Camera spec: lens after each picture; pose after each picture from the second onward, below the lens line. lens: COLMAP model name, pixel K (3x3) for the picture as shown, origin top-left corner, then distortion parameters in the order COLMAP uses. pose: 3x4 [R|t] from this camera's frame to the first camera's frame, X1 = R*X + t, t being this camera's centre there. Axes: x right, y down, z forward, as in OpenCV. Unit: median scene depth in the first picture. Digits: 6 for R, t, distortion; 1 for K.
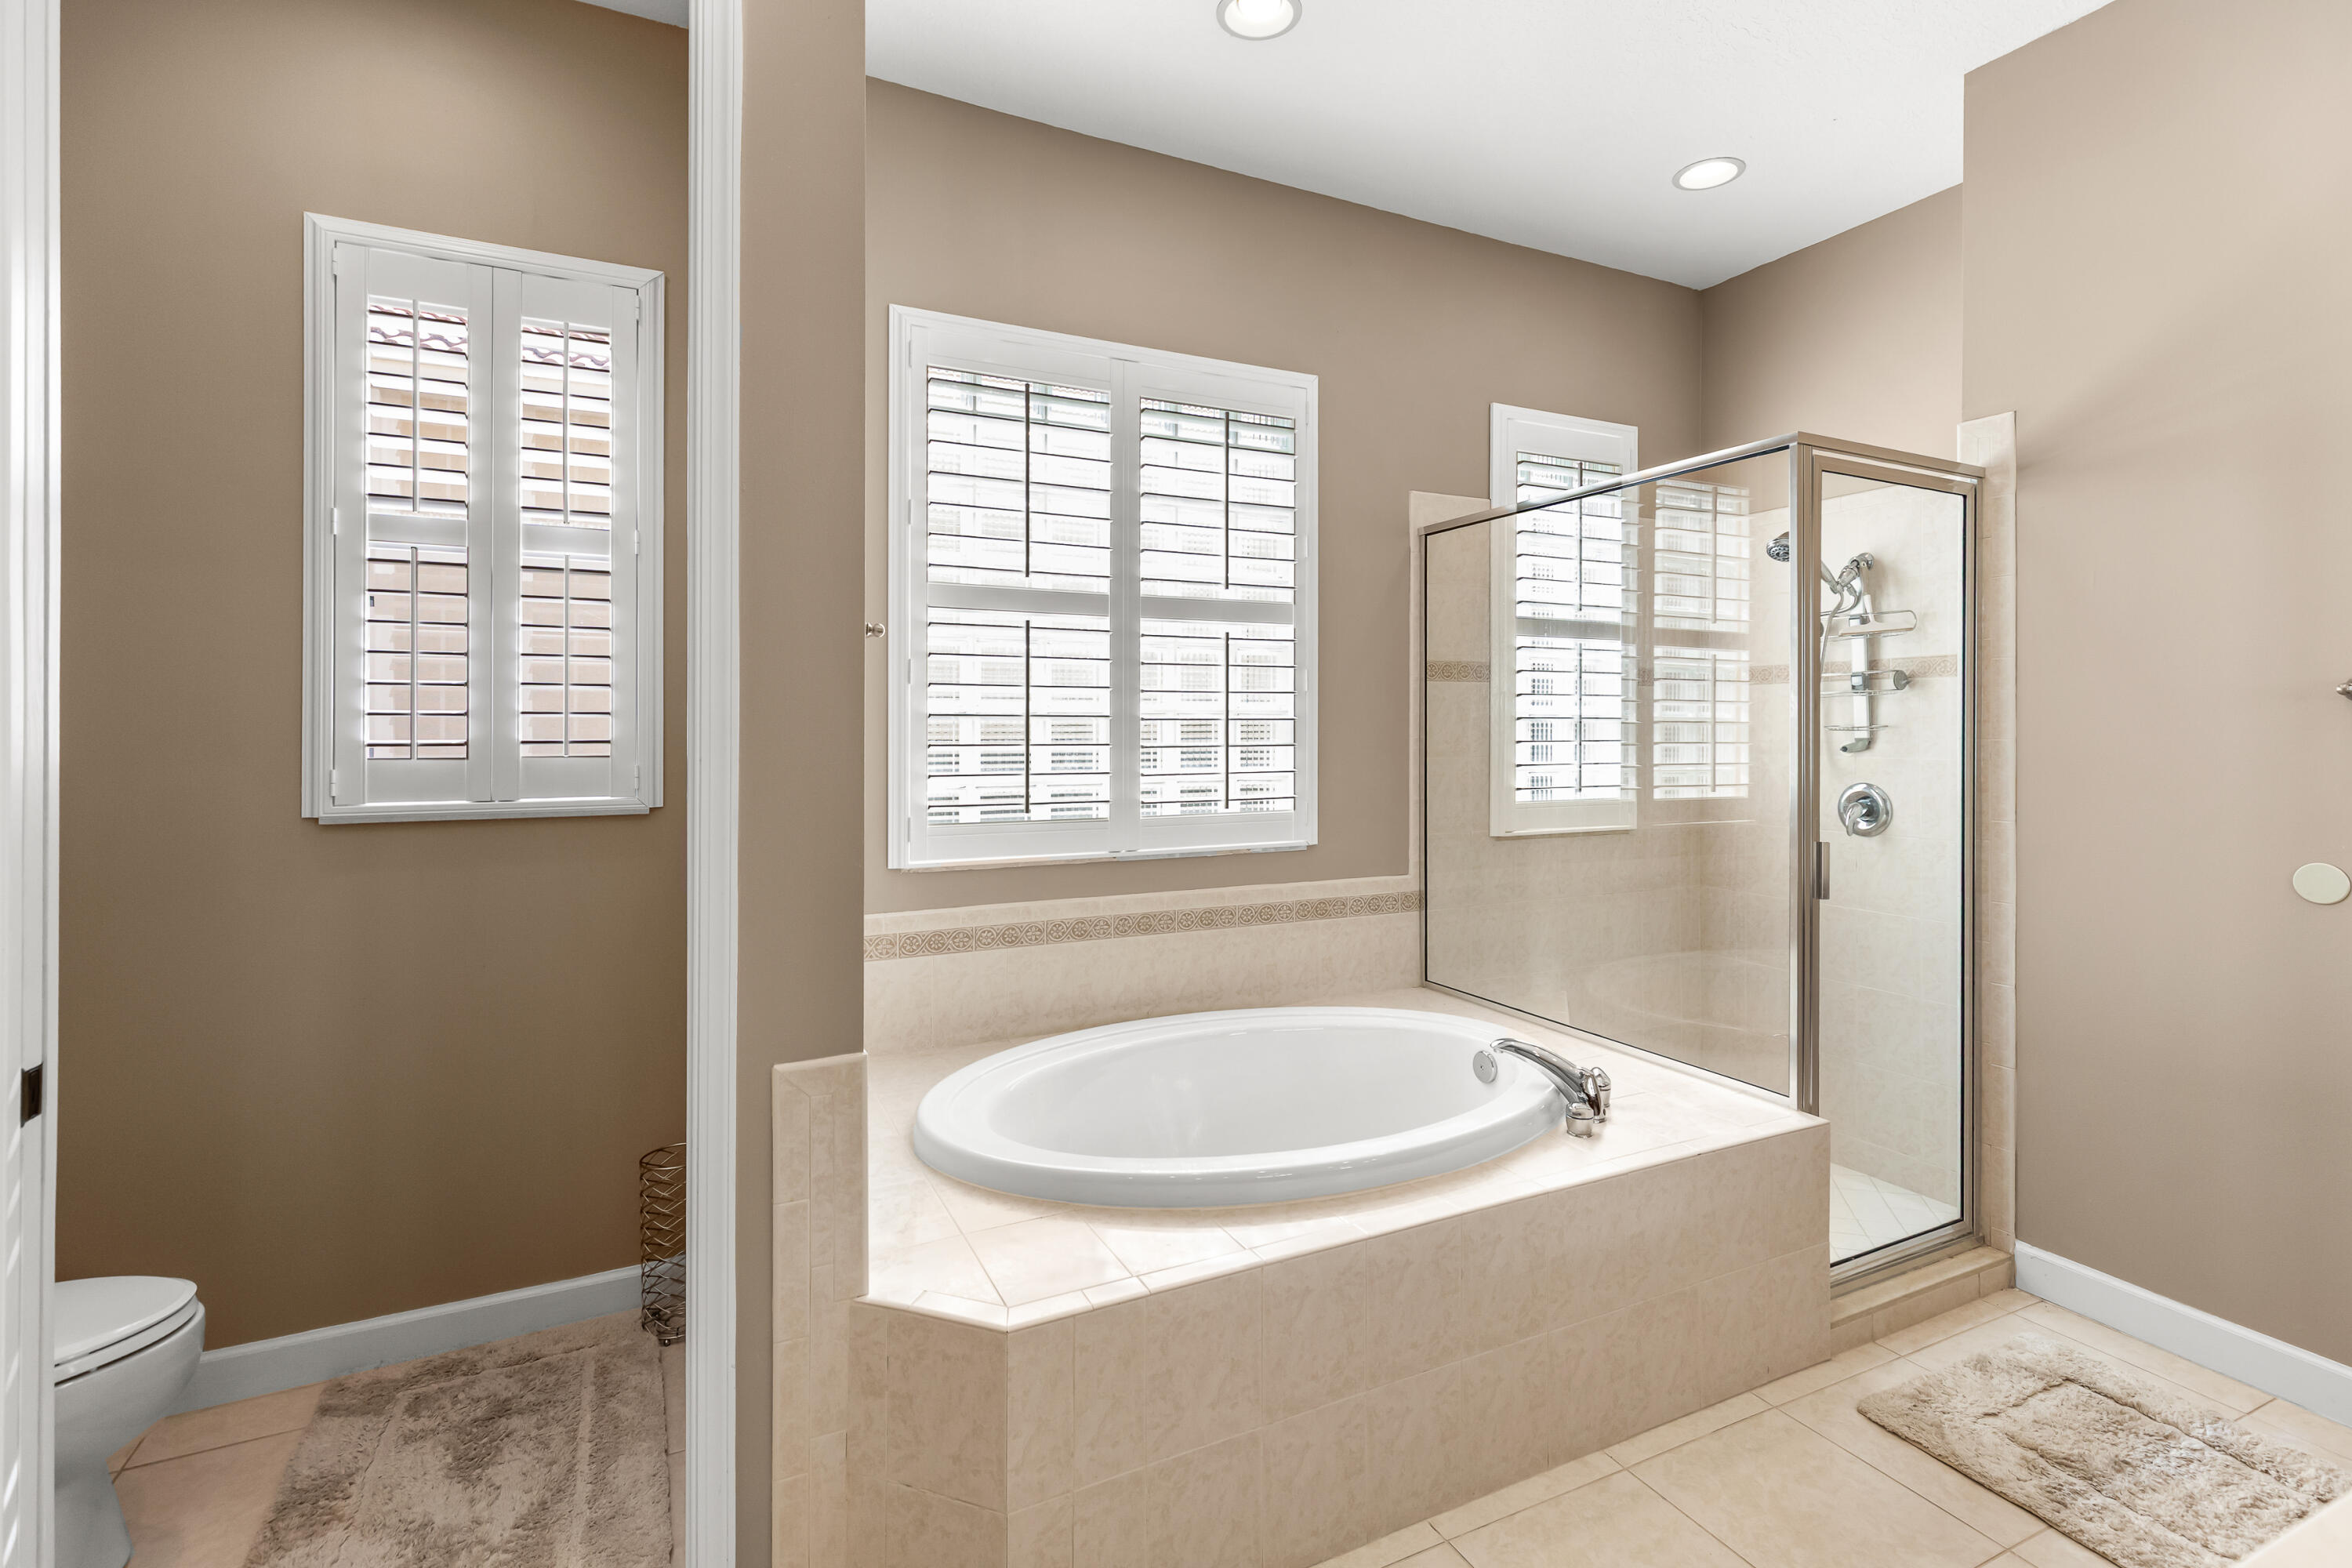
lens RADIAL K [[1090.6, 0, 1222.9], [0, 1090.6, 716.6], [0, 0, 1]] dist [0.009299, -0.001085]
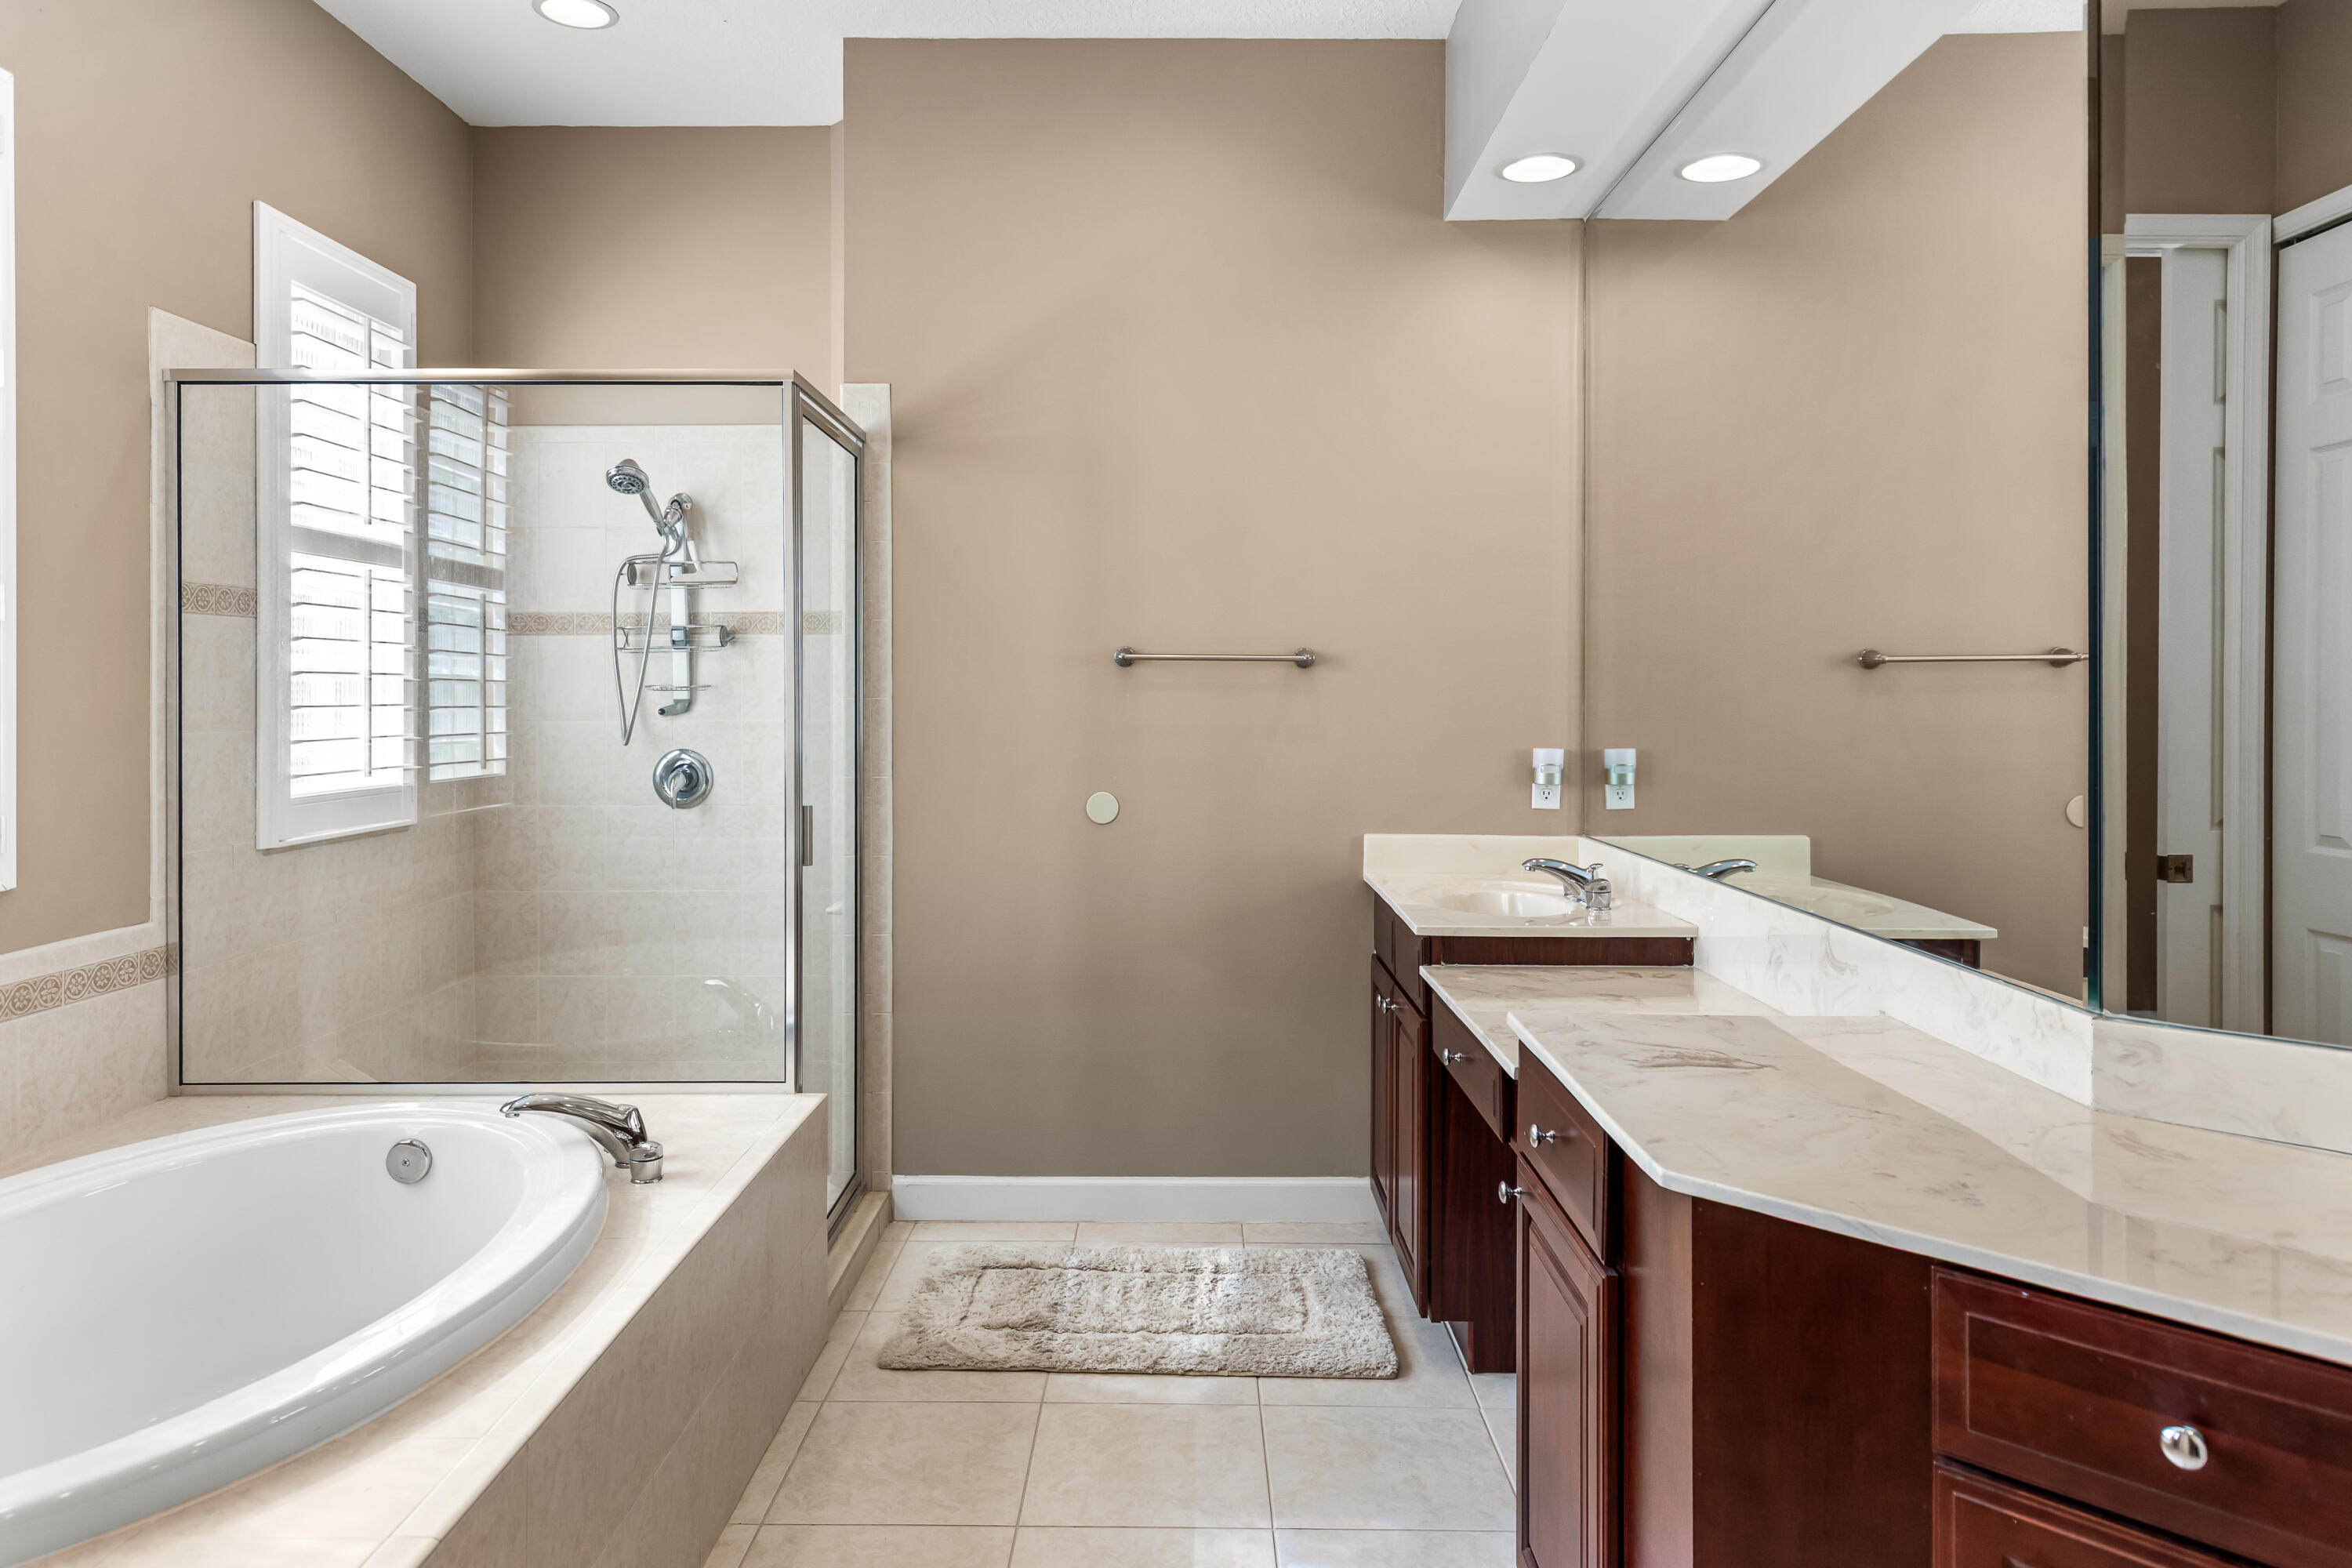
lens RADIAL K [[1513.2, 0, 1110.9], [0, 1513.2, 677.0], [0, 0, 1]] dist [0.008896, 0.002864]
pose [[0.463335, 0.006844, 0.886157, -0.361907], [-0.008841, 0.999956, -0.003100, 0.002460], [-0.886139, -0.006398, 0.463376, 0.114156]]
